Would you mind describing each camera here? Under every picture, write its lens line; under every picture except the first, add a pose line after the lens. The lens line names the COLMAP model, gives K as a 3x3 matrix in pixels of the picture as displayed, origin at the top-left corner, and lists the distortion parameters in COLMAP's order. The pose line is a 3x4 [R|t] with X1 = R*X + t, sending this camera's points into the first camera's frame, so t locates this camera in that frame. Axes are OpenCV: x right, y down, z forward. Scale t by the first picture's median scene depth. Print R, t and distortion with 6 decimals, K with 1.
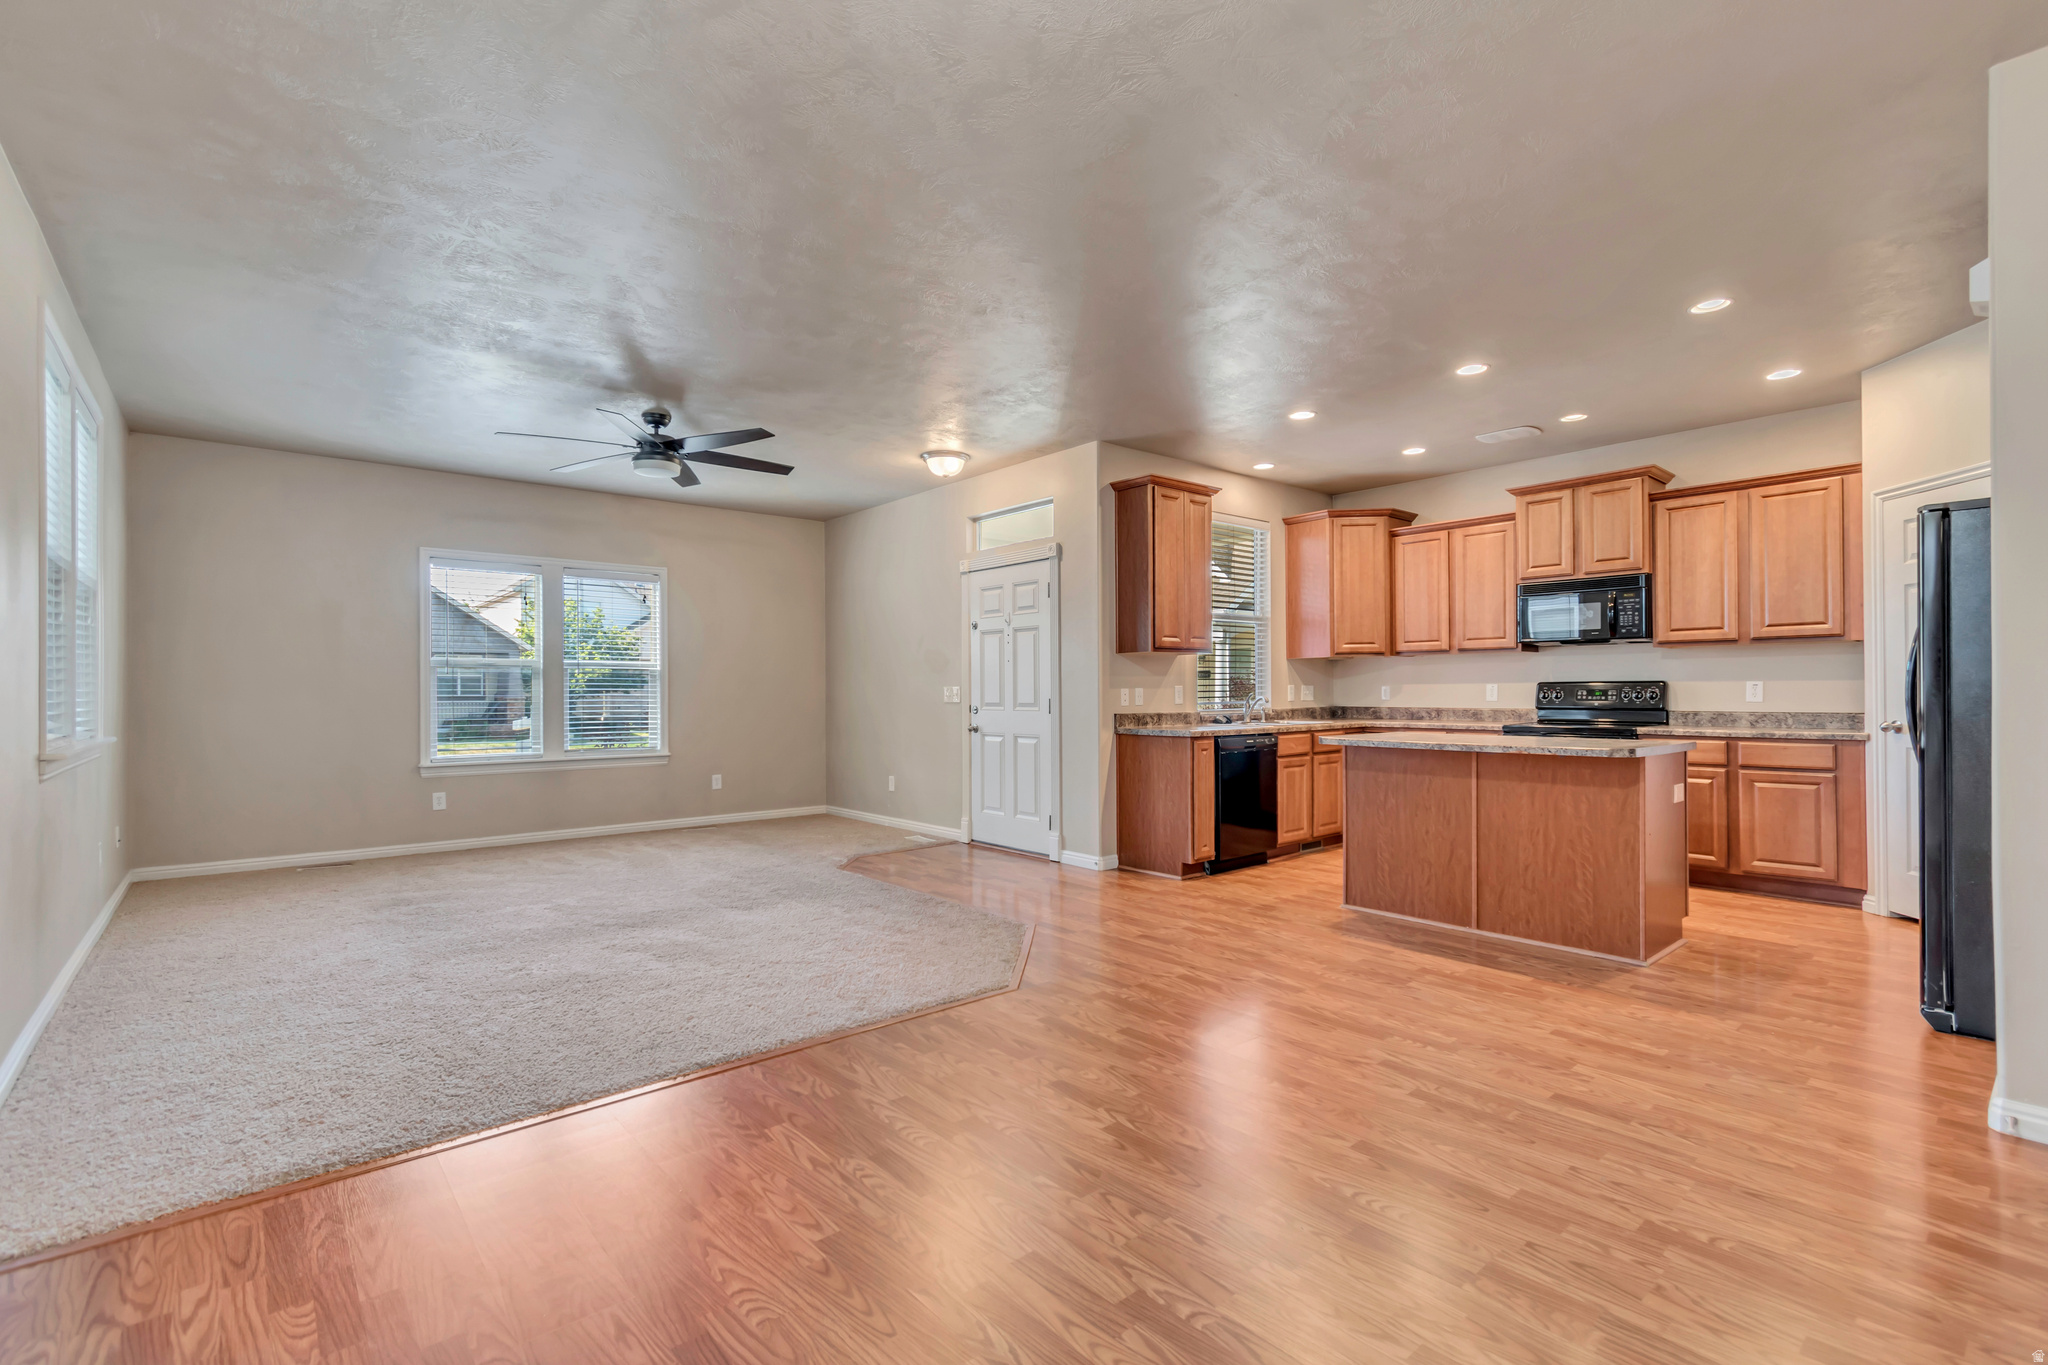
lens RADIAL K [[913.9, 0, 1029.0], [0, 913.9, 692.8], [0, 0, 1]] dist [-0.000050, -0.000567]
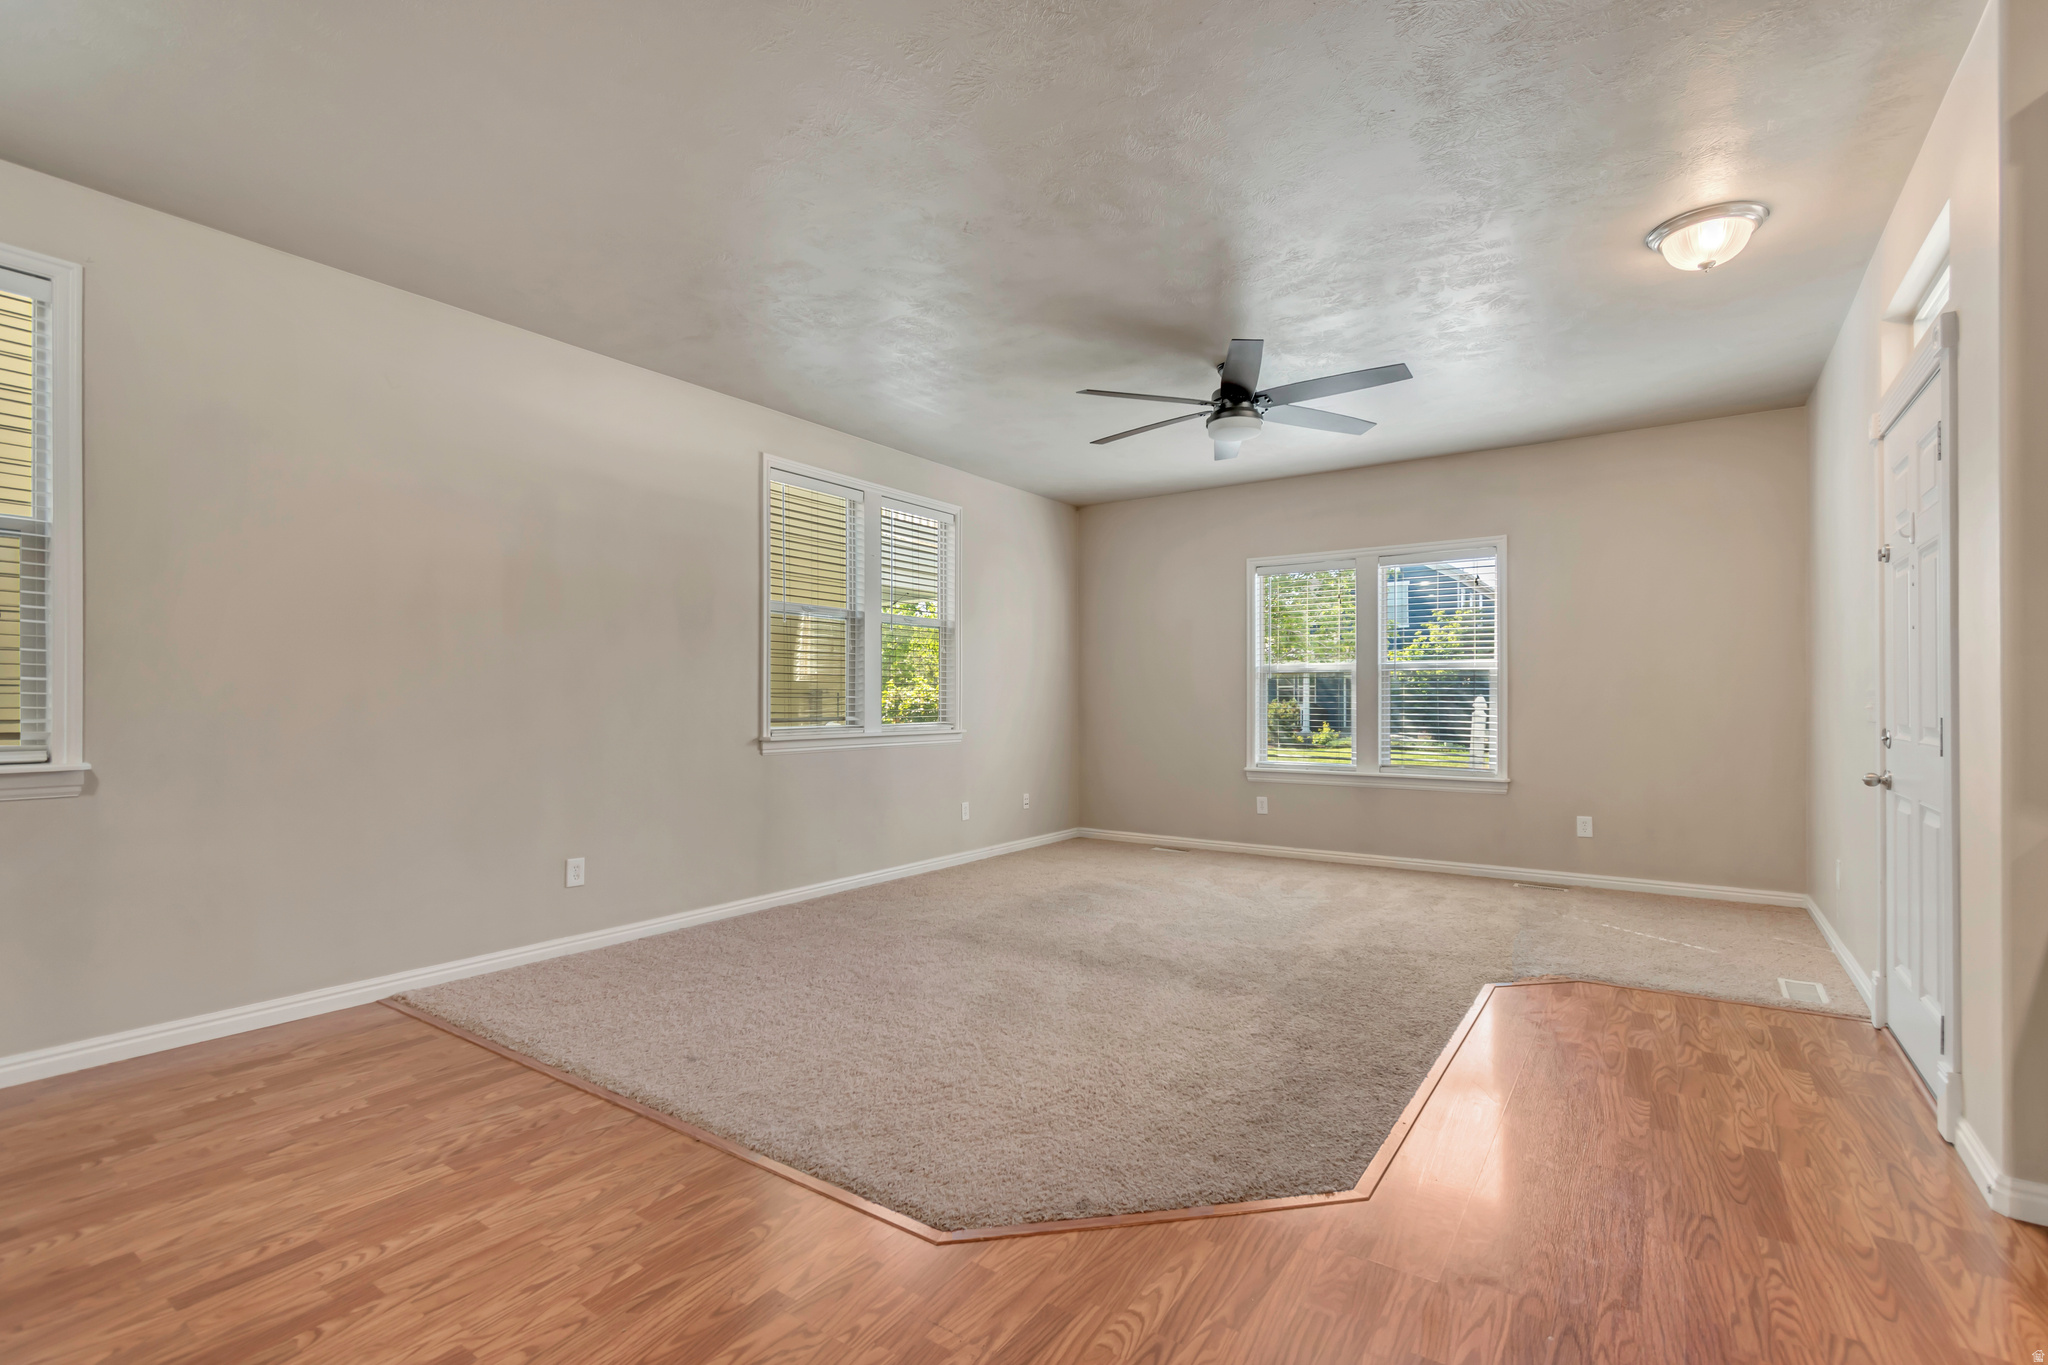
lens RADIAL K [[927.8, 0, 1021.8], [0, 927.8, 699.6], [0, 0, 1]] dist [0.001811, 0.000237]
pose [[0.253544, 0.004243, -0.967315, 0.760412], [-0.001738, 0.999991, 0.003931, -0.005653], [0.967322, 0.000685, 0.253549, 1.287535]]
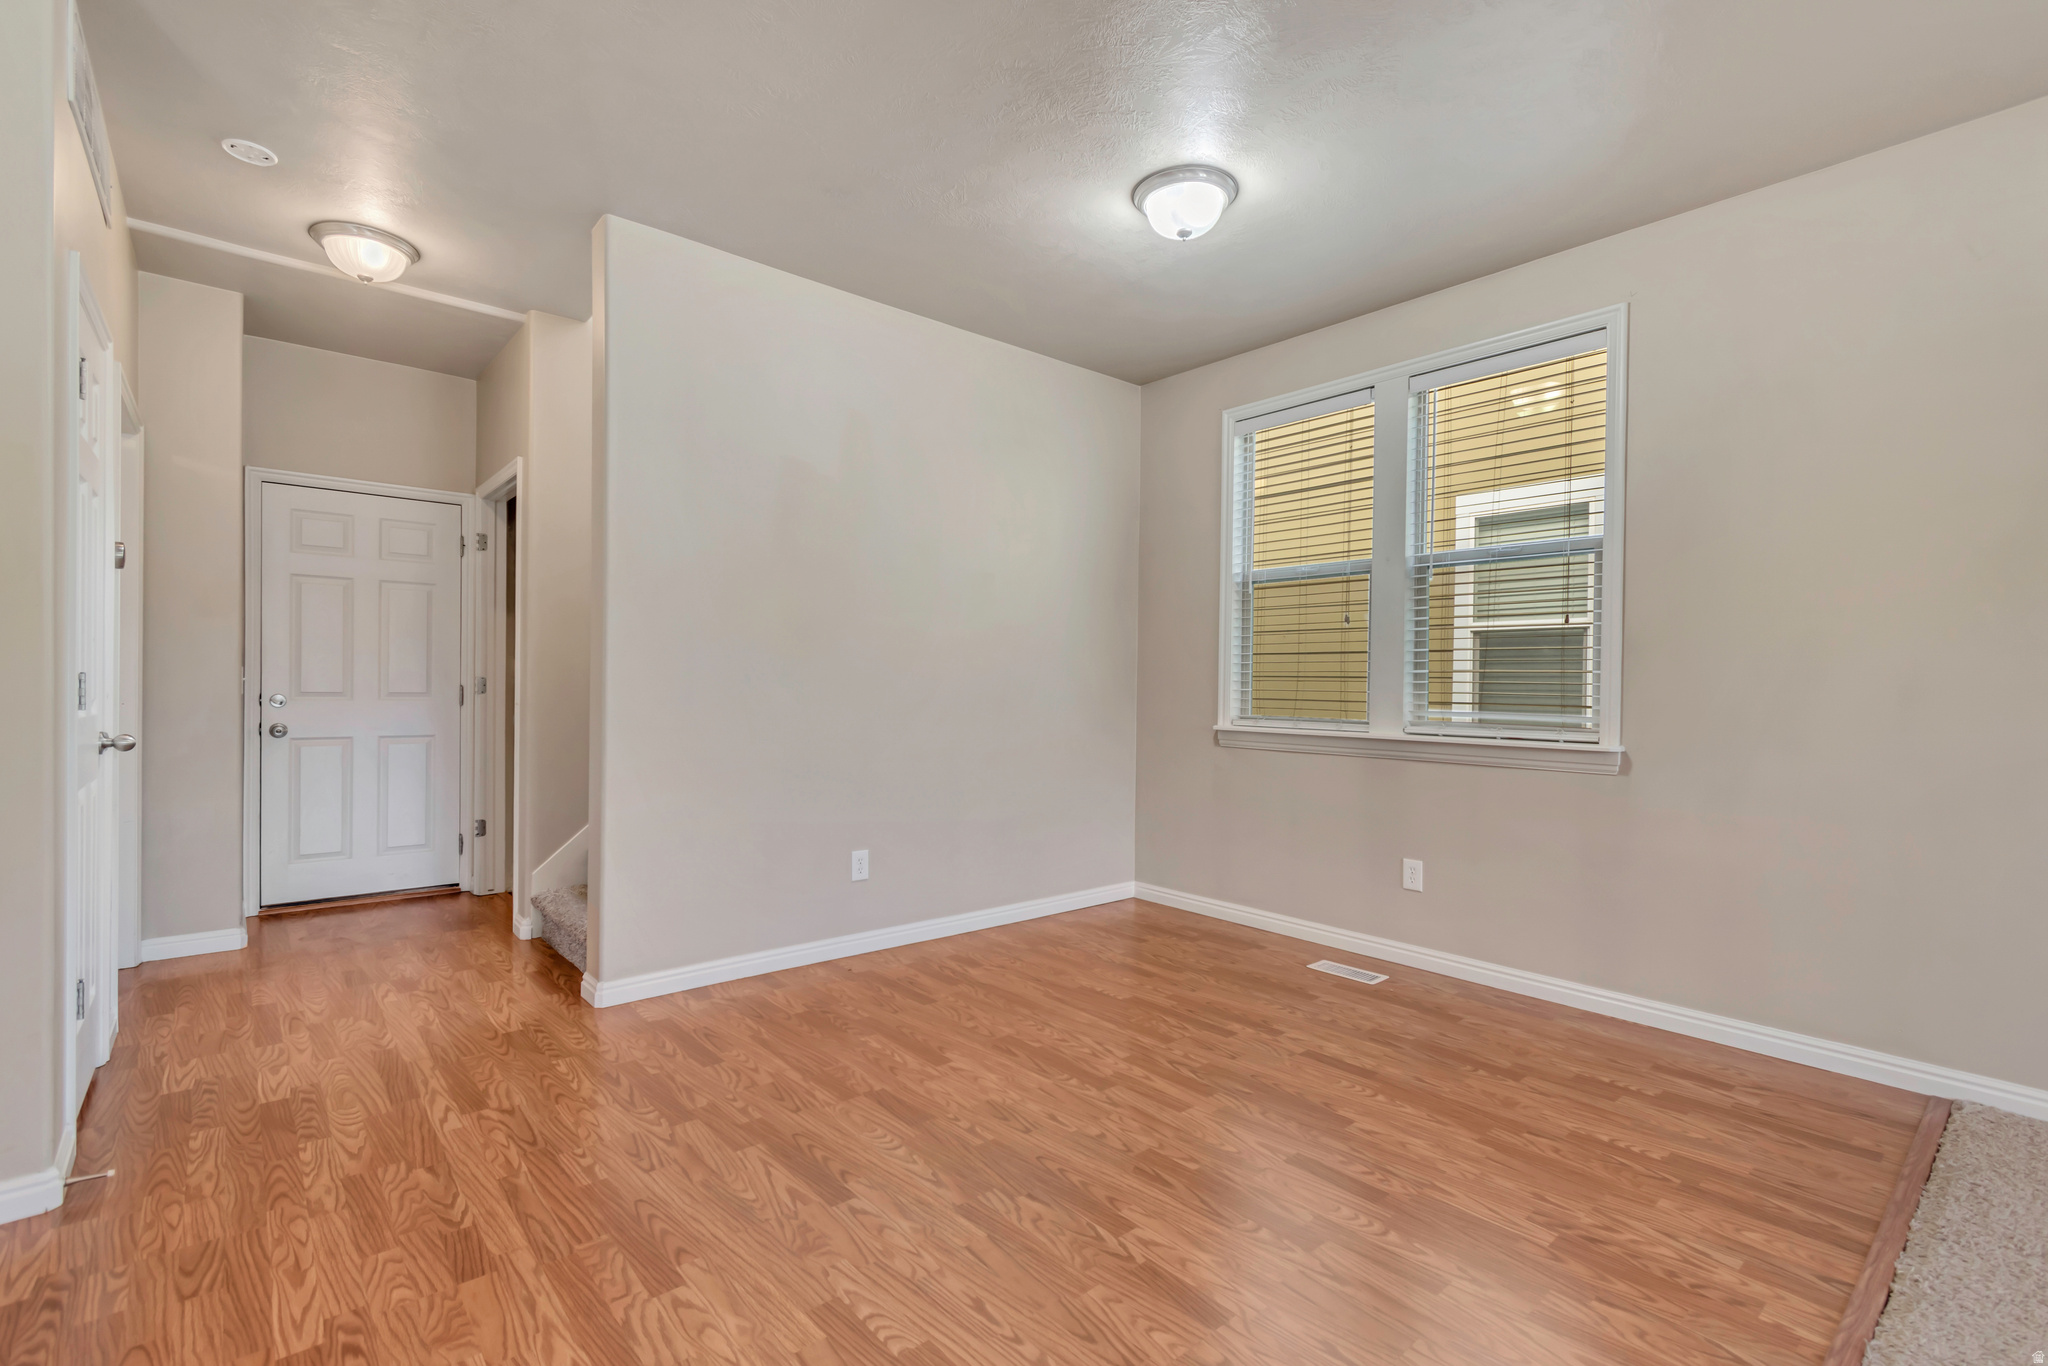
lens RADIAL K [[920.4, 0, 1028.1], [0, 920.4, 690.3], [0, 0, 1]] dist [0.001286, 0.000076]
pose [[-0.999976, -0.005464, -0.004277, 0.174085], [-0.005485, 0.999973, 0.004883, 0.001068], [0.004250, 0.004906, -0.999979, 1.737403]]
